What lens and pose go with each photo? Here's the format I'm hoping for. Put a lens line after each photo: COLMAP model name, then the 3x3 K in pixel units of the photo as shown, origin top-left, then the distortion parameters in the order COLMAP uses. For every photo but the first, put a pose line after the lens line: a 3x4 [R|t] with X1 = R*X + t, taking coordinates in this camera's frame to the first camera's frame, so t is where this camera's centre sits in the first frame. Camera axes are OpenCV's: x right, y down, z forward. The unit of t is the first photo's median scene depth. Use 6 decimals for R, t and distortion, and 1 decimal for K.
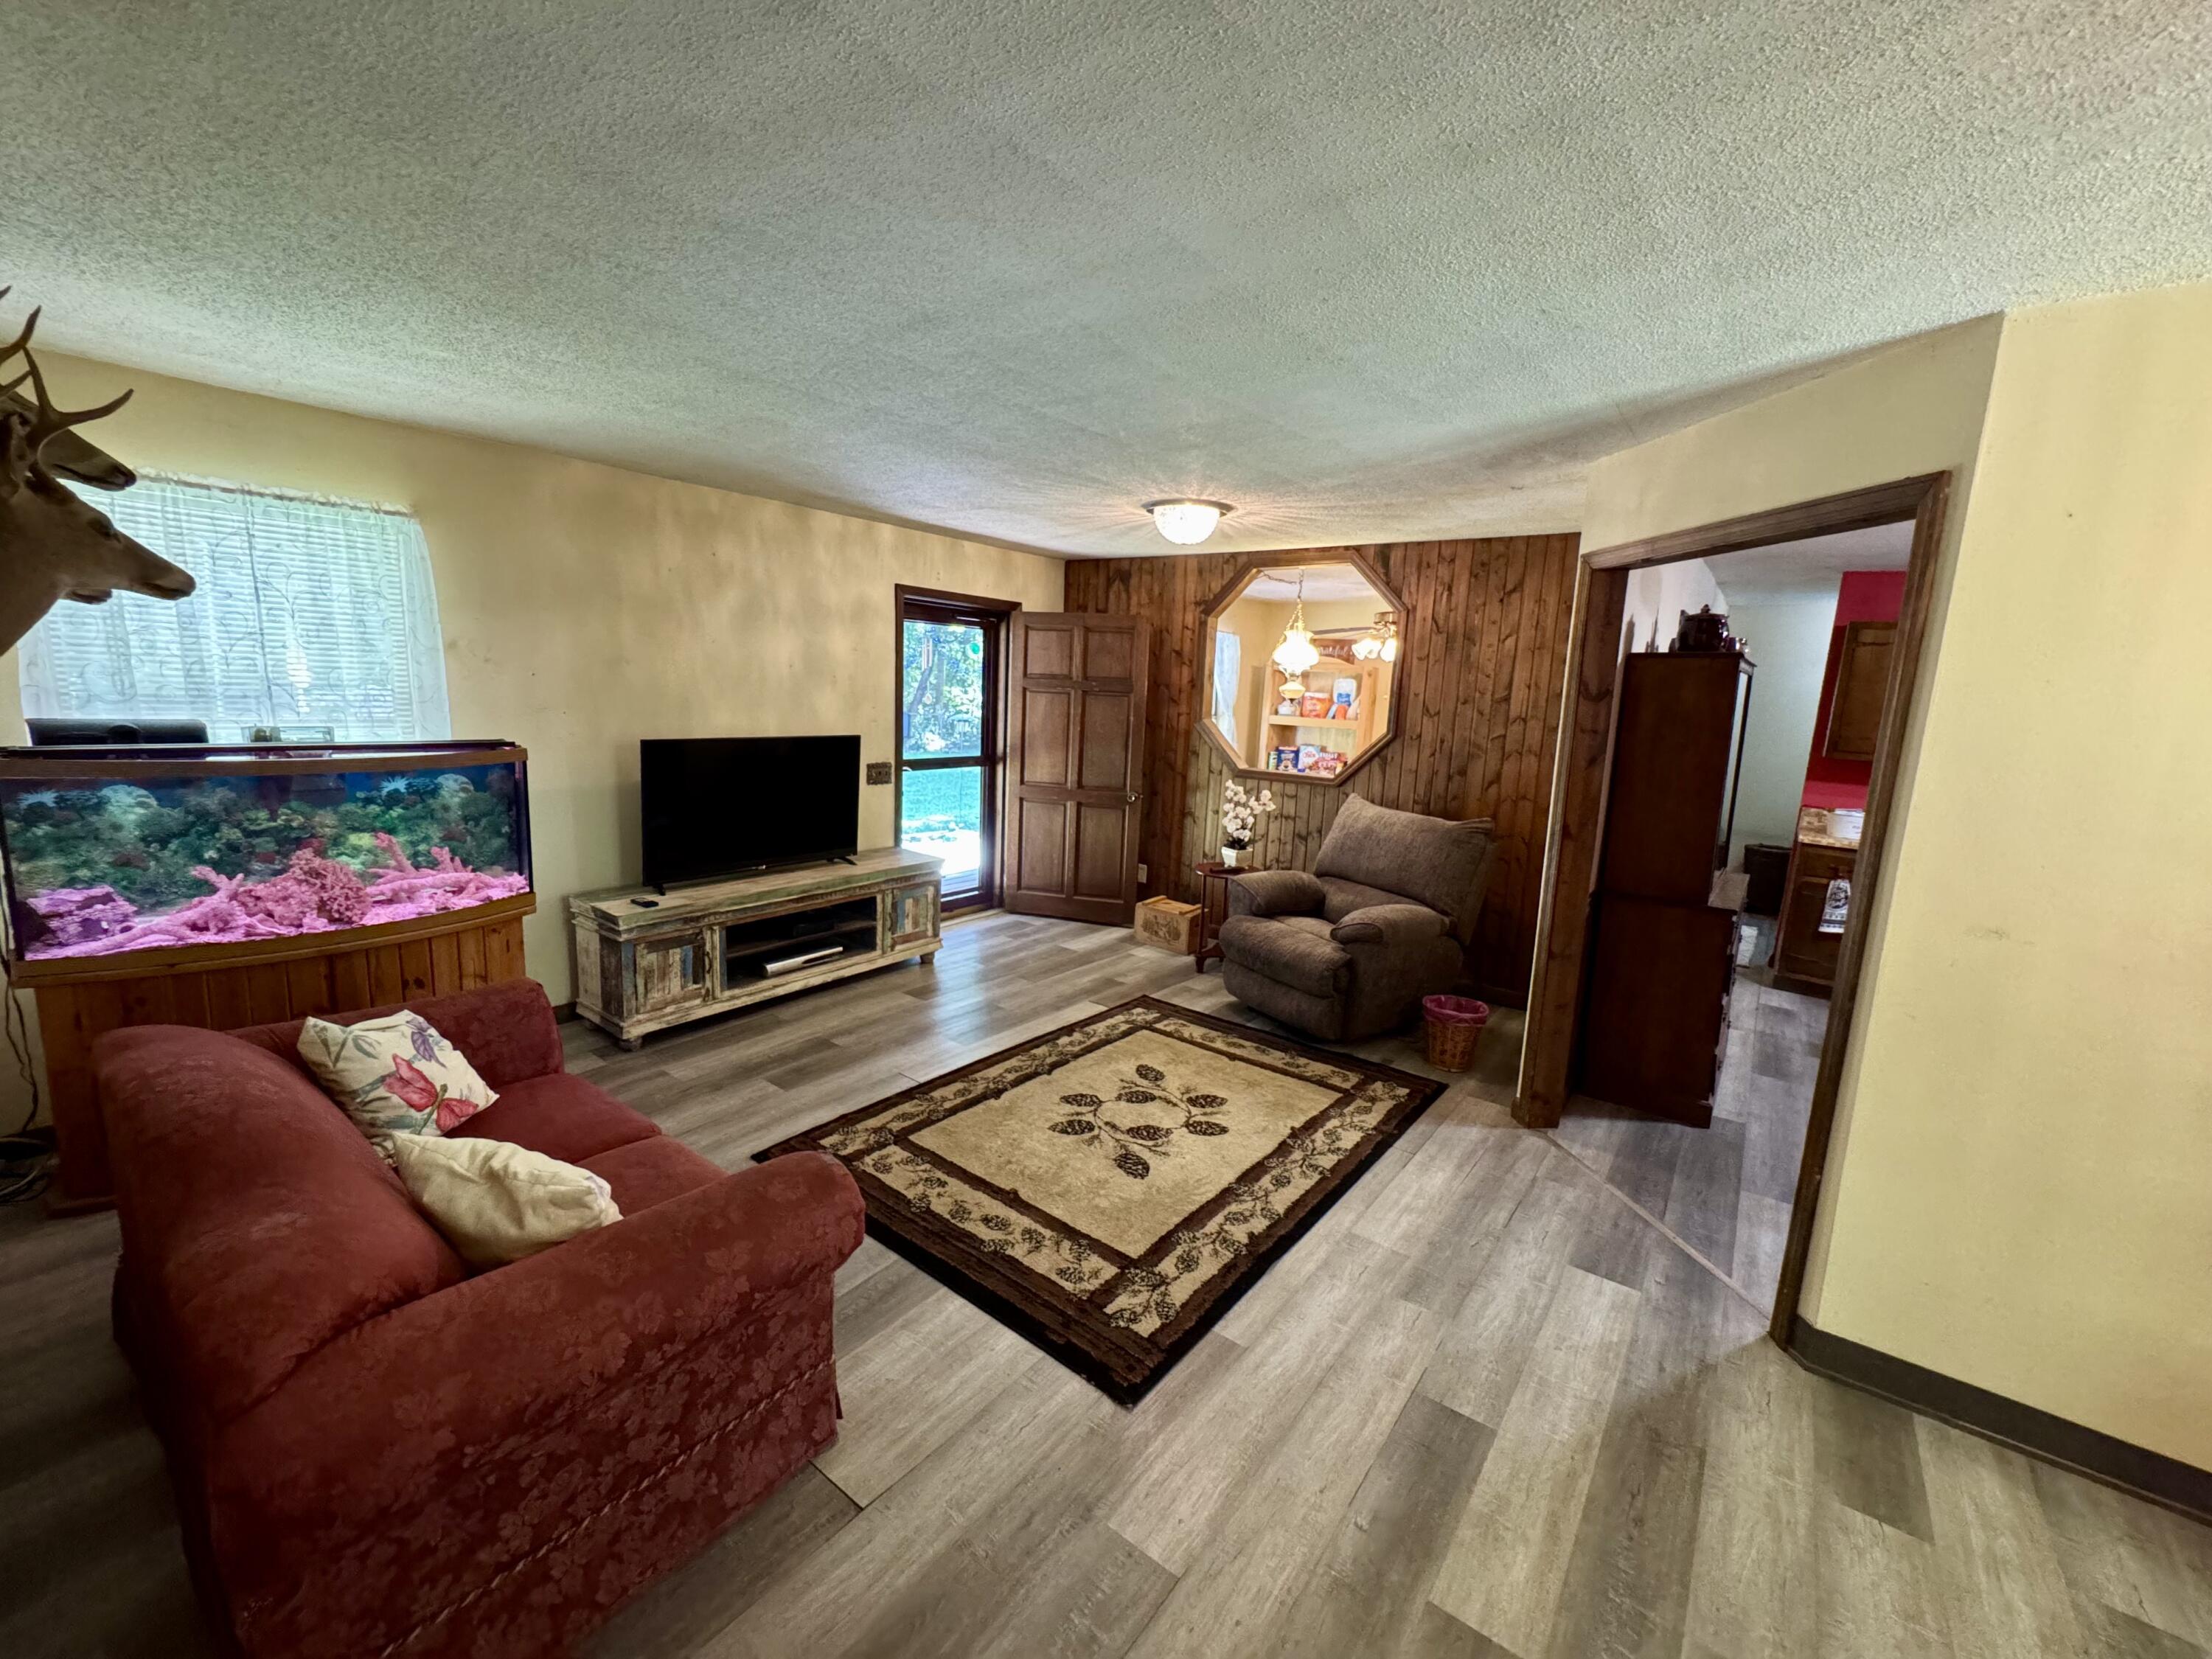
lens RADIAL K [[884.4, 0, 1109.1], [0, 884.4, 833.3], [0, 0, 1]] dist [-0.001269, -0.000379]
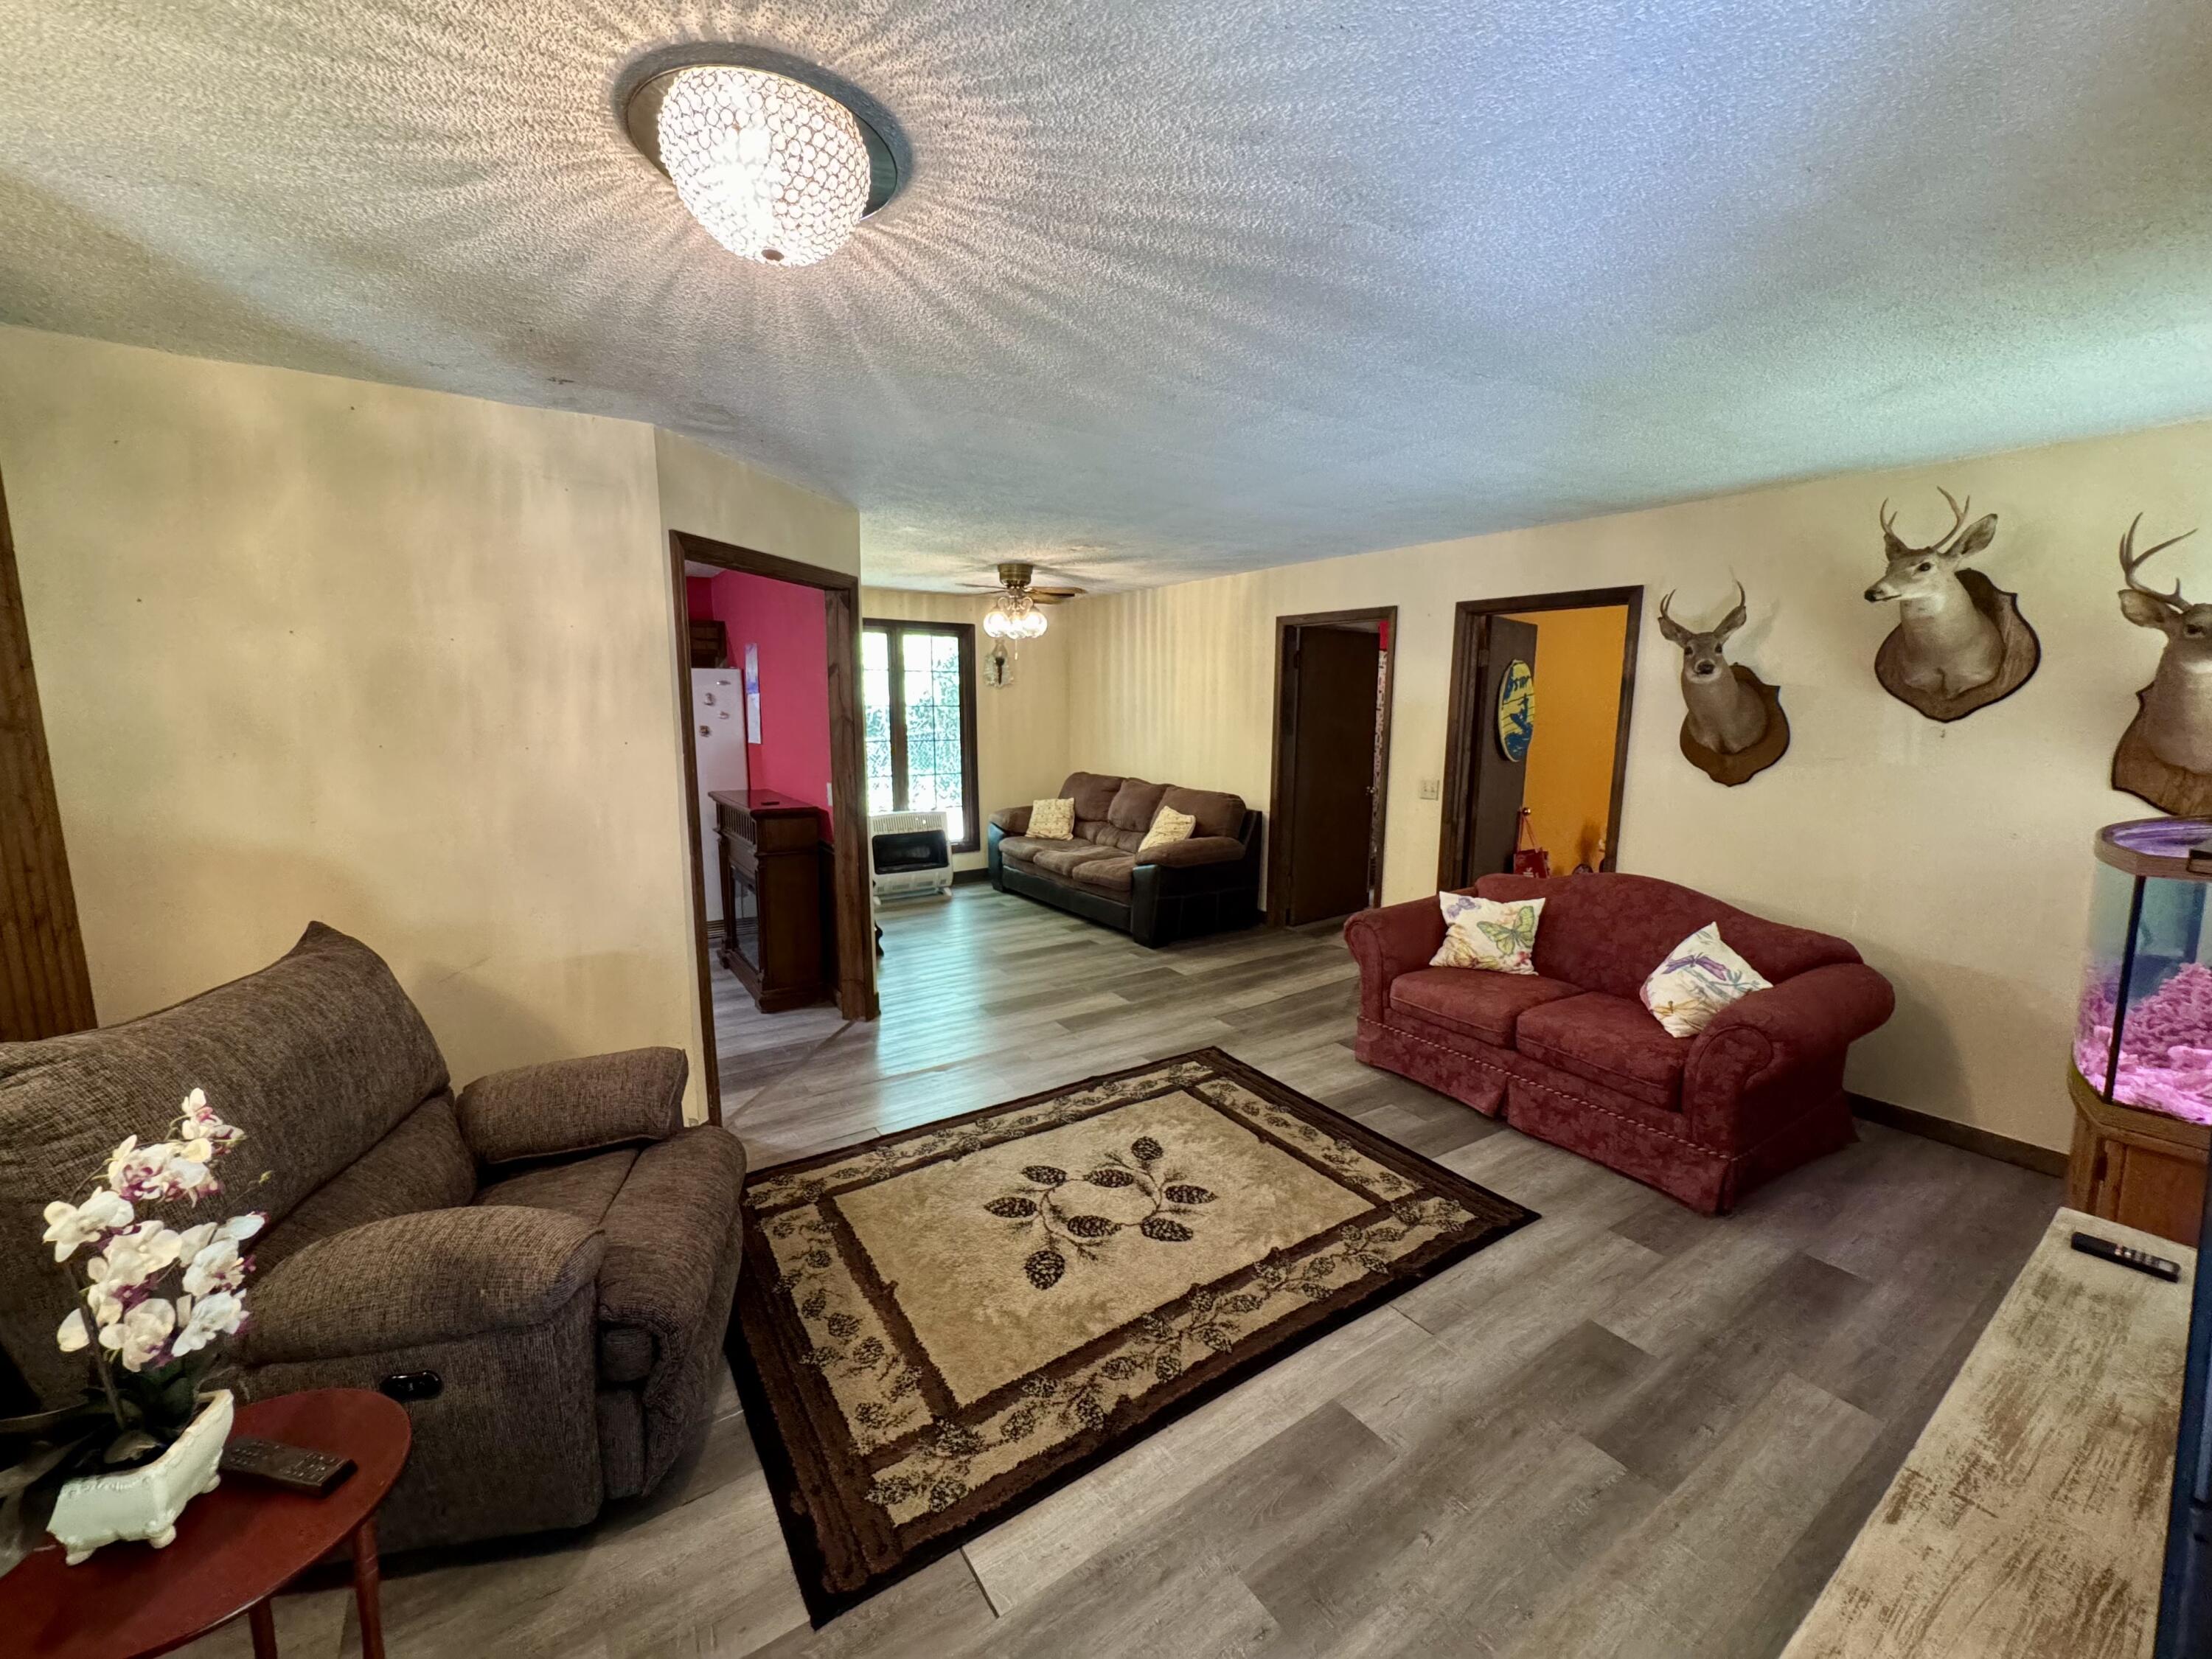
lens RADIAL K [[884.4, 0, 1109.1], [0, 884.4, 833.3], [0, 0, 1]] dist [-0.001269, -0.000379]
pose [[-0.947687, -0.096721, 0.304195, -0.194763], [0.006085, 0.947340, 0.320171, -0.289530], [-0.319143, 0.305273, -0.897194, 1.672360]]
